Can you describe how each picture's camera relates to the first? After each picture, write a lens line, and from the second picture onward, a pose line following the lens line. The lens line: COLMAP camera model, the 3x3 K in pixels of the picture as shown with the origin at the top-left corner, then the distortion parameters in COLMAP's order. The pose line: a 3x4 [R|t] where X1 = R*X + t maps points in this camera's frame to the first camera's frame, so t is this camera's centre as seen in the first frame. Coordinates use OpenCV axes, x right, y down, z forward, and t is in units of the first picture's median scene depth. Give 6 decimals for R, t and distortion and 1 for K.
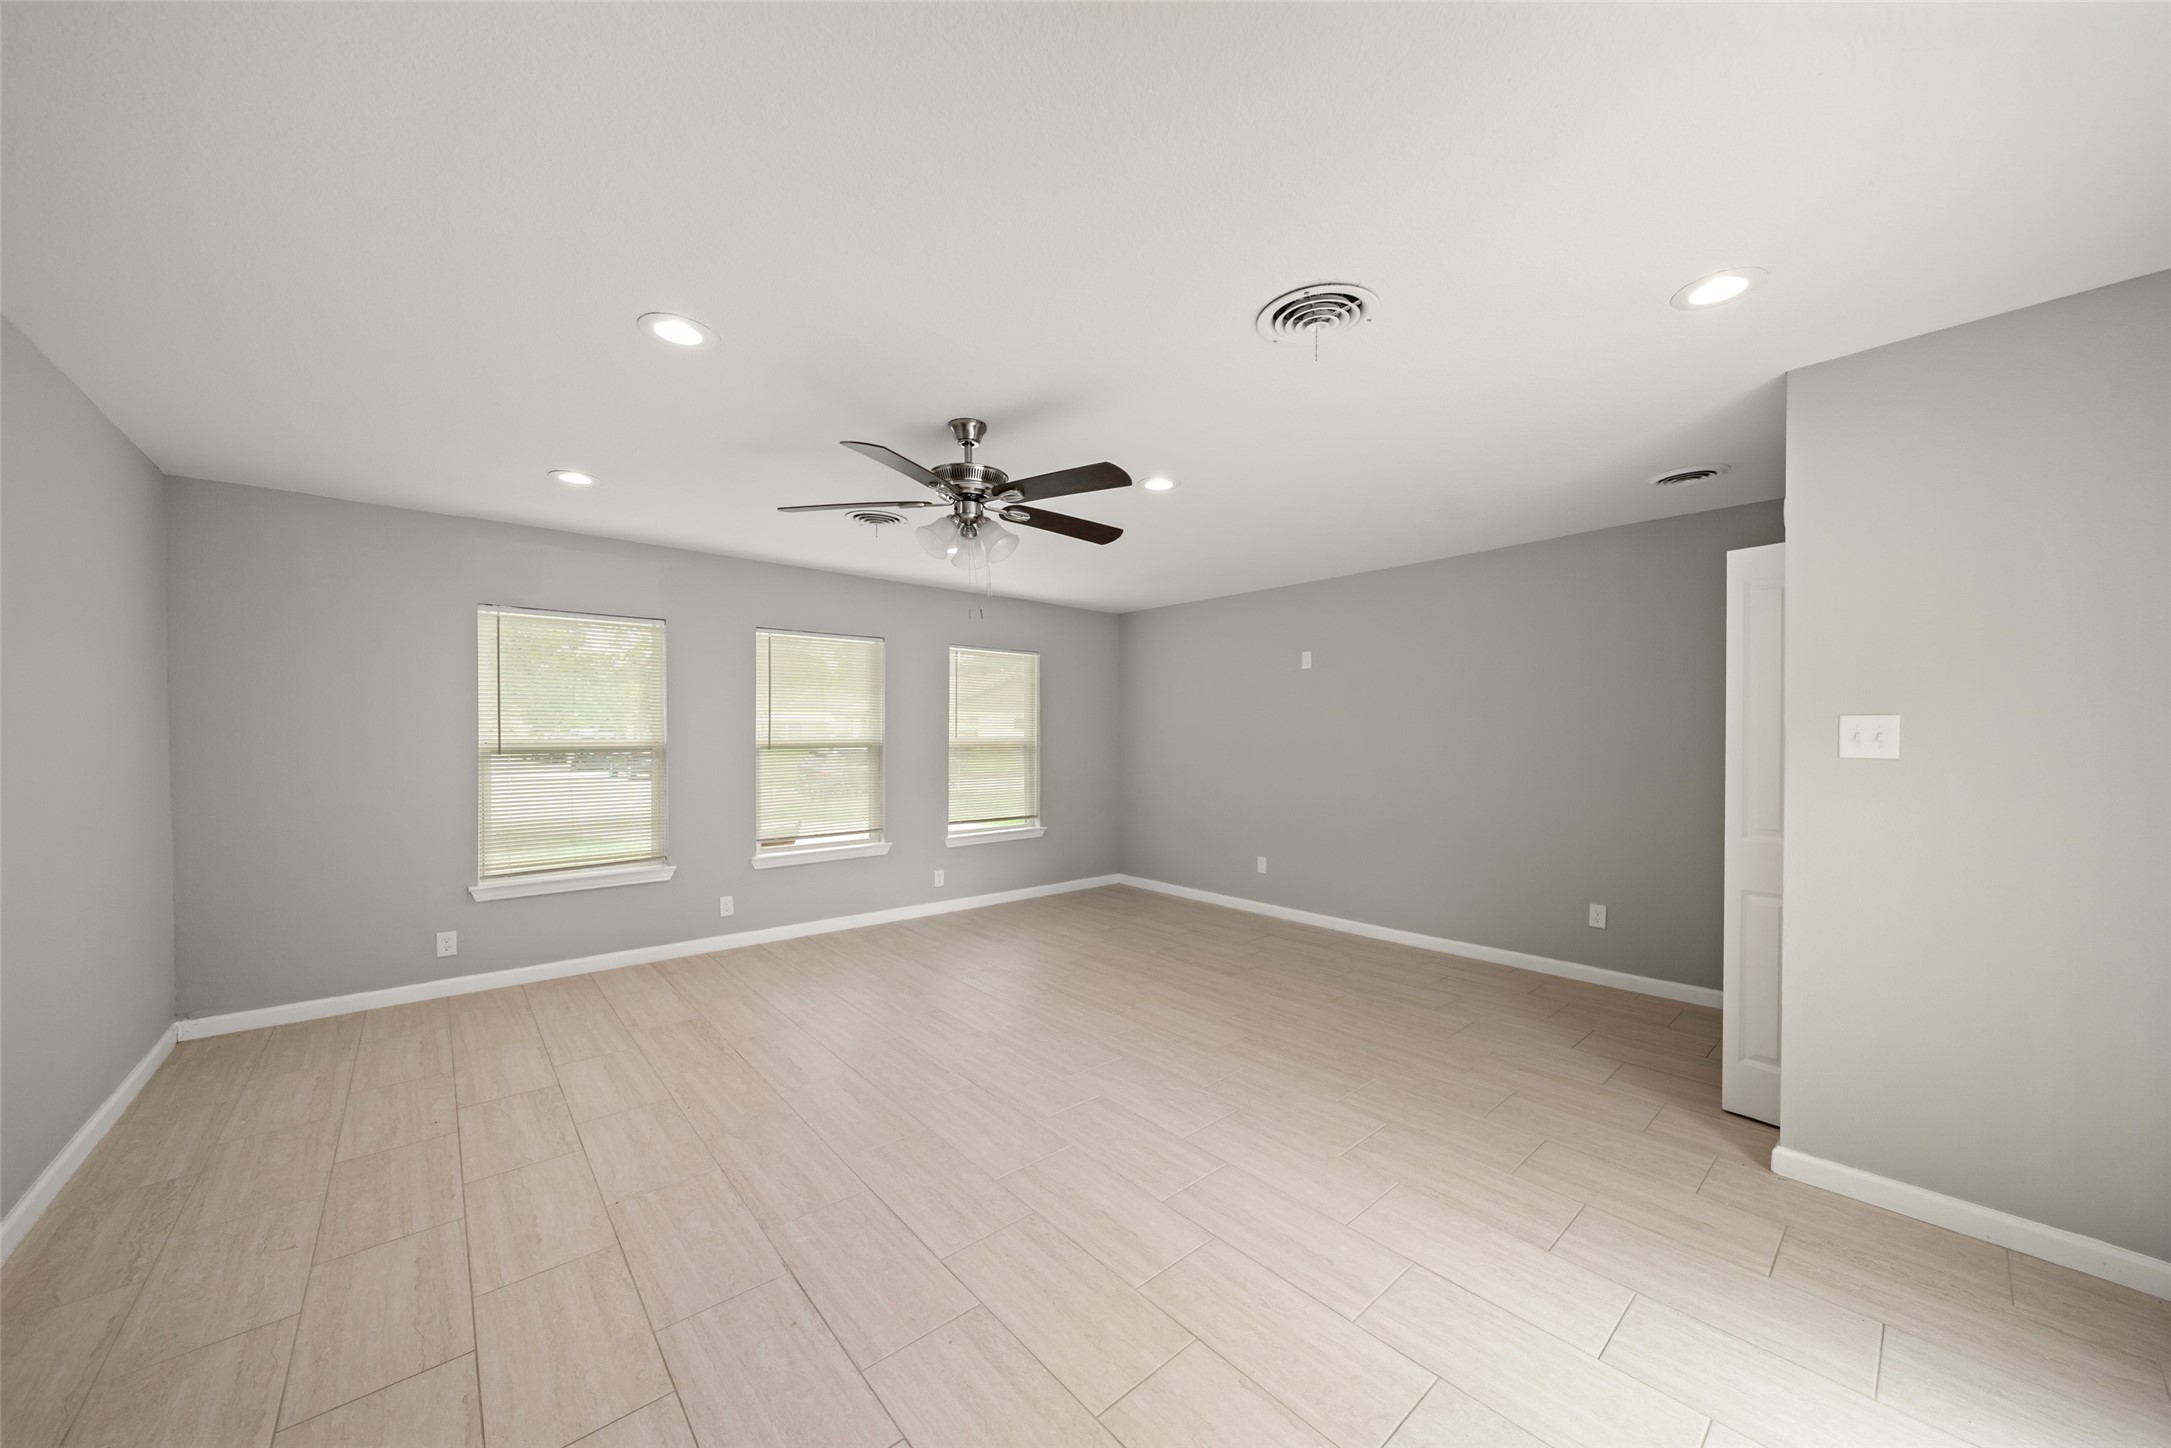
lens RADIAL K [[746.8, 0, 1093.9], [0, 746.8, 759.1], [0, 0, 1]] dist [-0.006675, -0.000174]
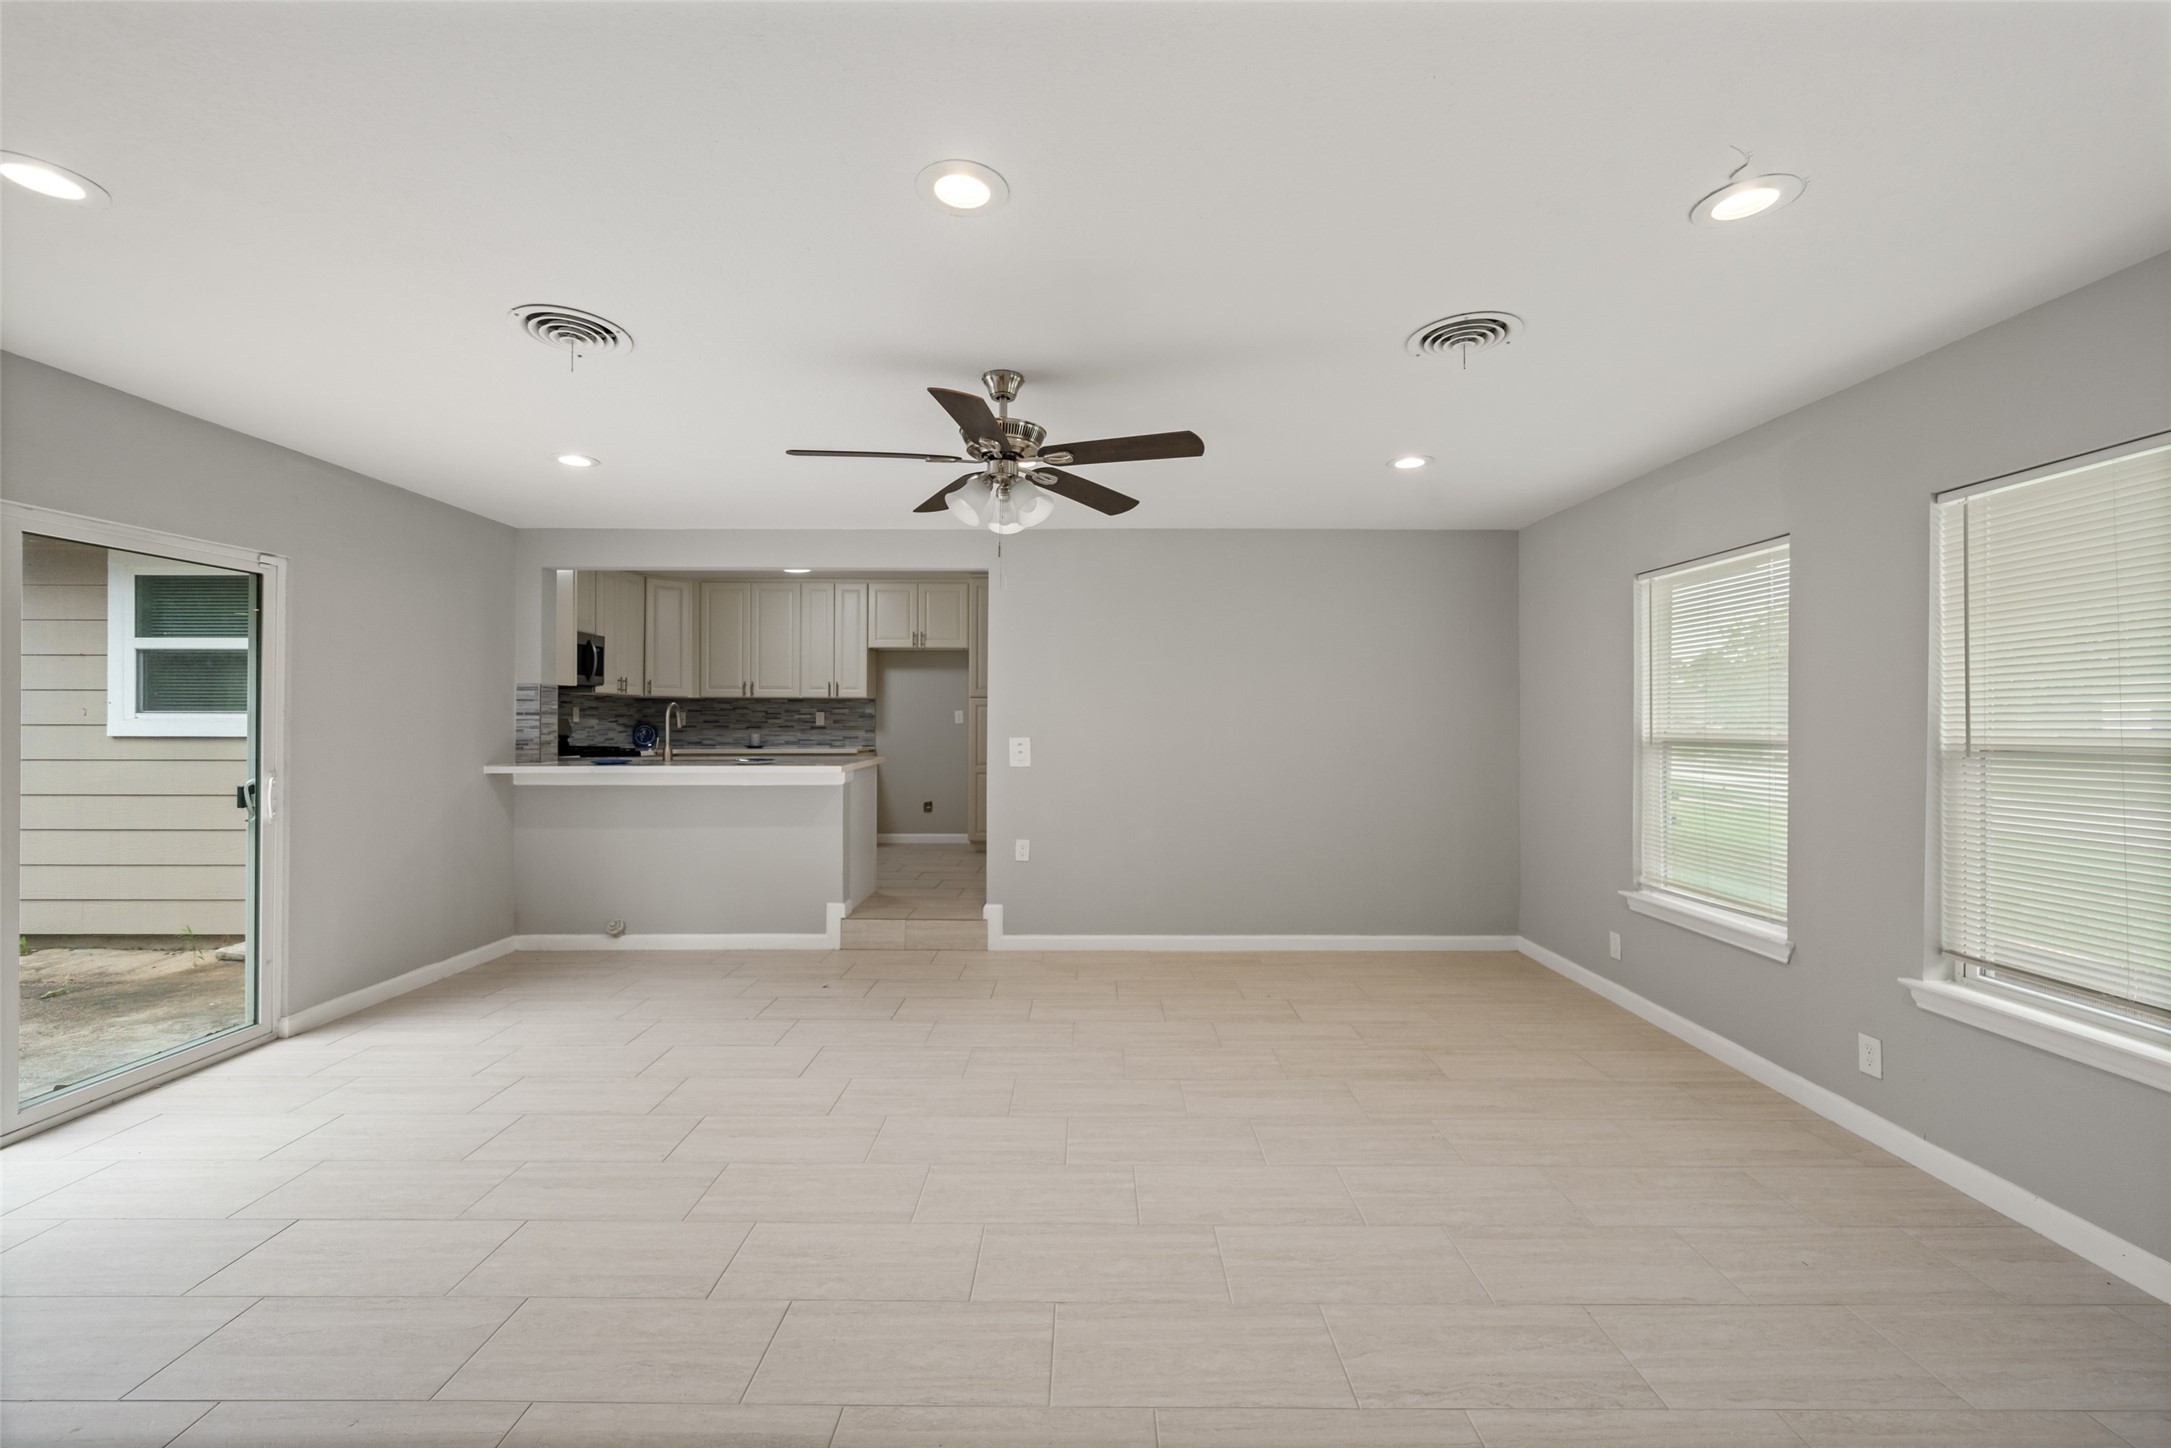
lens RADIAL K [[865.8, 0, 1096.3], [0, 865.8, 716.6], [0, 0, 1]] dist [-0.003382, 0.000166]
pose [[-0.647607, -0.009514, -0.761915, 0.351409], [-0.033415, 0.999315, 0.015923, -0.032214], [0.761242, 0.035771, -0.647481, 1.102978]]
